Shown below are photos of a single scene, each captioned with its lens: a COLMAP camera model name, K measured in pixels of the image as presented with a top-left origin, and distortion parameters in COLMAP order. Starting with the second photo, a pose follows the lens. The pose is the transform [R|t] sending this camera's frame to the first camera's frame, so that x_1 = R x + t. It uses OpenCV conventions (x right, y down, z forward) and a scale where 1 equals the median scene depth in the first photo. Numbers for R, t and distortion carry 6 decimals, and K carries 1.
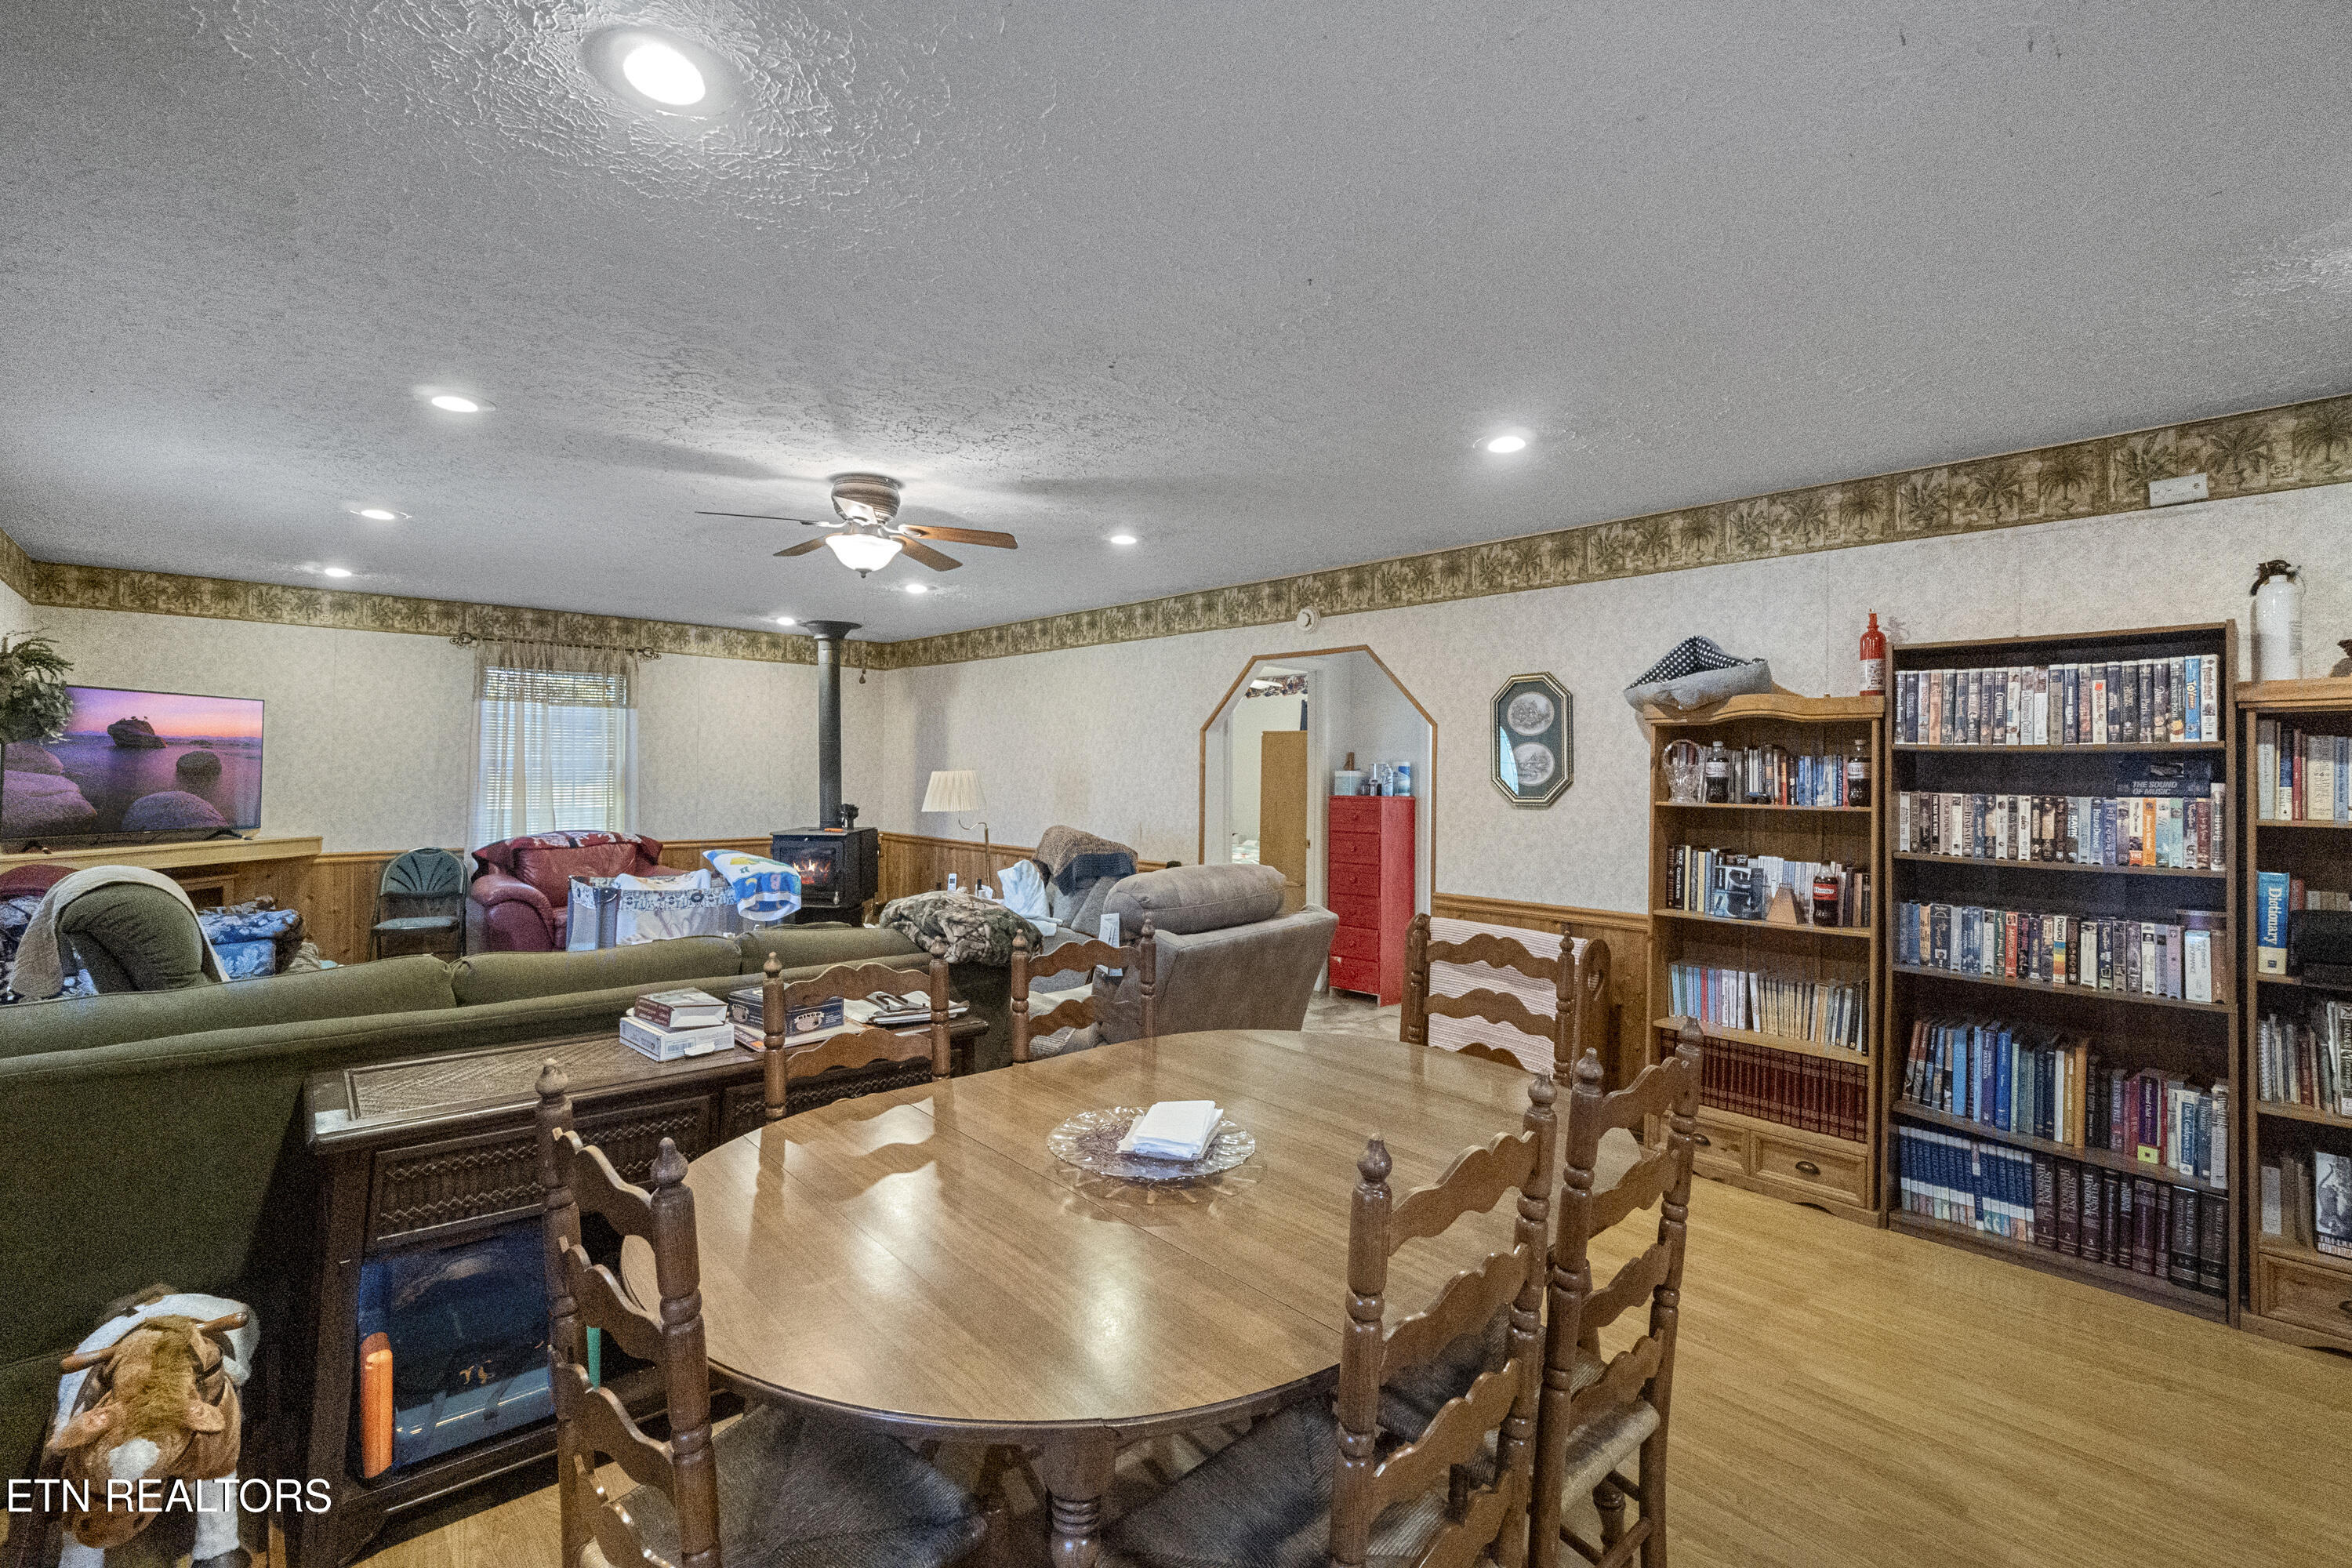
lens RADIAL K [[1018.7, 0, 1168.3], [0, 1018.7, 774.3], [0, 0, 1]] dist [-0.019727, -0.000088]
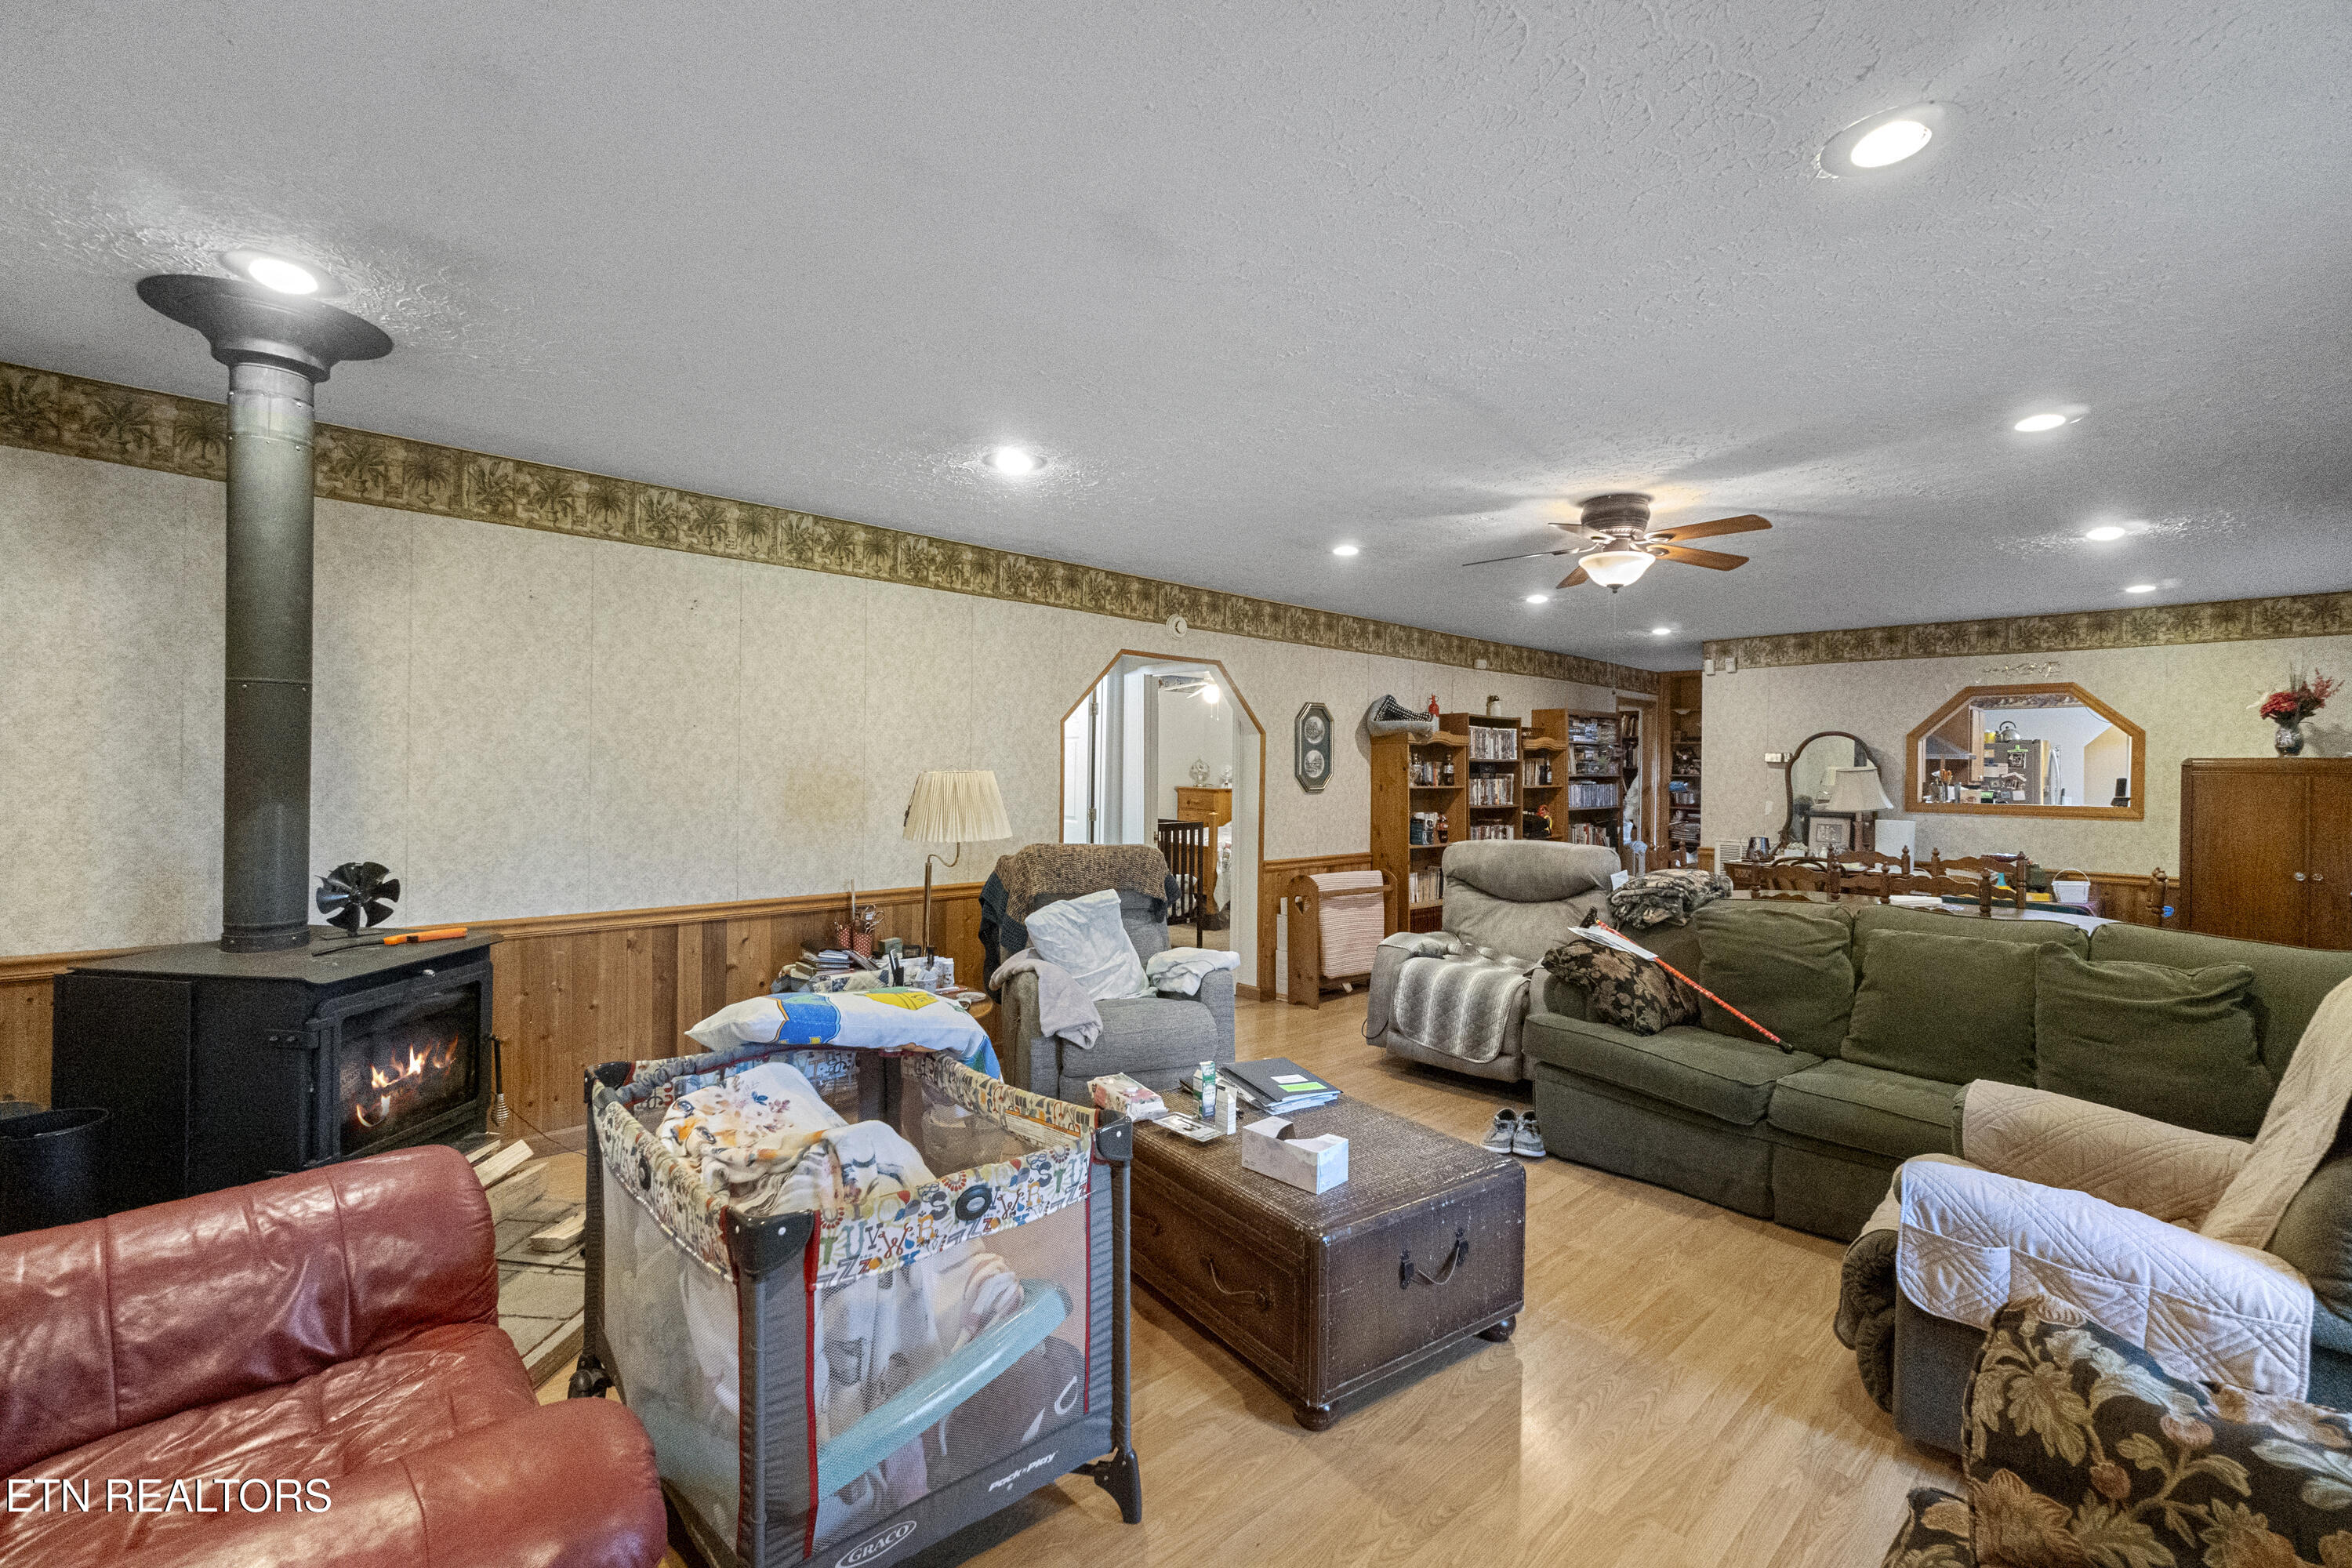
lens RADIAL K [[1007.8, 0, 1179.6], [0, 1007.8, 768.7], [0, 0, 1]] dist [-0.001807, 0.000195]
pose [[-0.008609, -0.012740, 0.999882, -0.908799], [-0.010282, 0.999867, 0.012651, -0.016183], [-0.999910, -0.010172, -0.008739, 0.990244]]
